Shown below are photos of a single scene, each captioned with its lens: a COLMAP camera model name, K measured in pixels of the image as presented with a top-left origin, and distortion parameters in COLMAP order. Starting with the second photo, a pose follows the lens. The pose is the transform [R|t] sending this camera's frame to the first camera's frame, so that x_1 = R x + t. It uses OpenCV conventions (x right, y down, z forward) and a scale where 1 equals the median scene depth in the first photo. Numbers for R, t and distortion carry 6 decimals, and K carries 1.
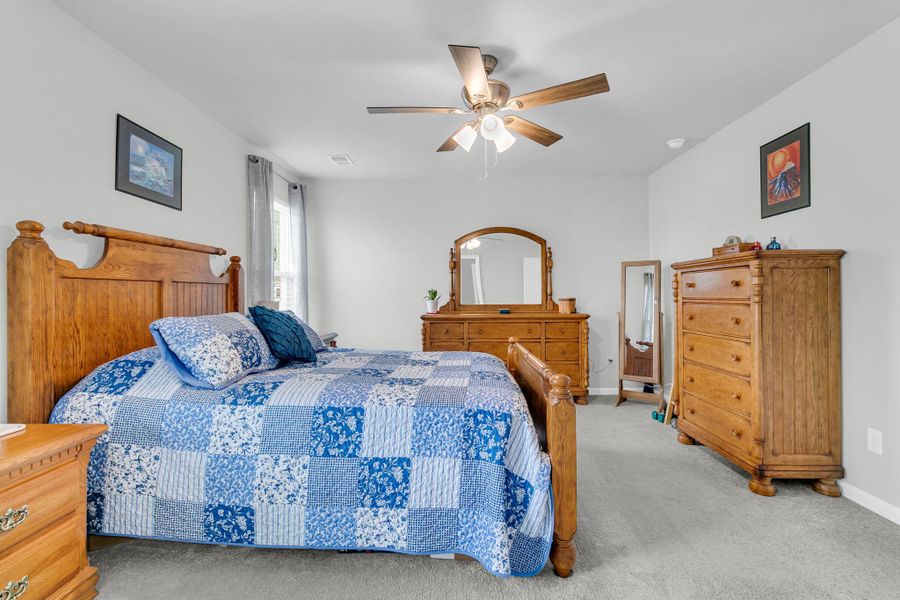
lens RADIAL K [[419.6, 0, 450.9], [0, 419.6, 299.2], [0, 0, 1]] dist [0.002958, 0.001626]
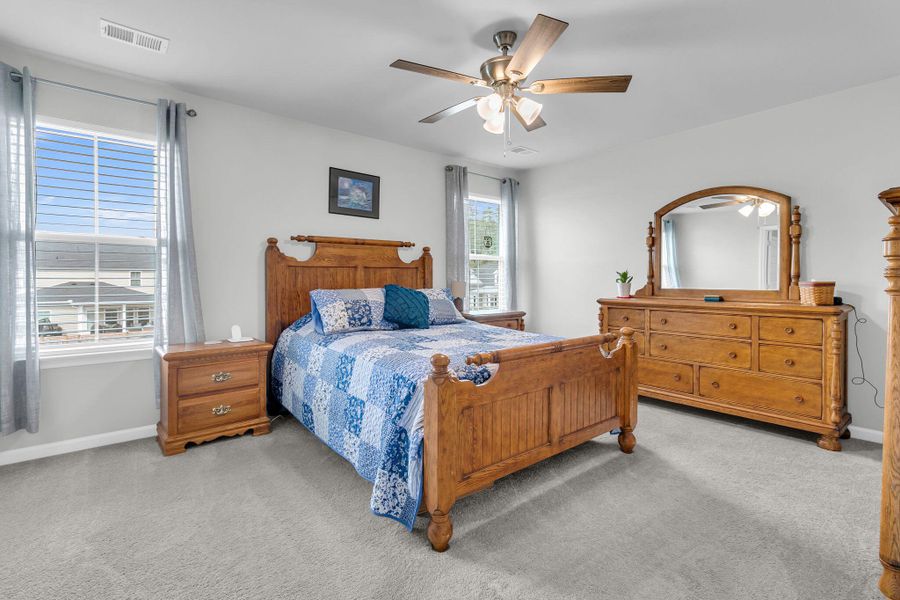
lens RADIAL K [[419.6, 0, 440.3], [0, 419.6, 288.7], [0, 0, 1]] dist [0.002958, 0.001626]
pose [[0.646426, 0.024244, -0.762591, 0.663417], [-0.011230, 0.999689, 0.022263, -0.000938], [0.762894, -0.005828, 0.646498, 0.221112]]
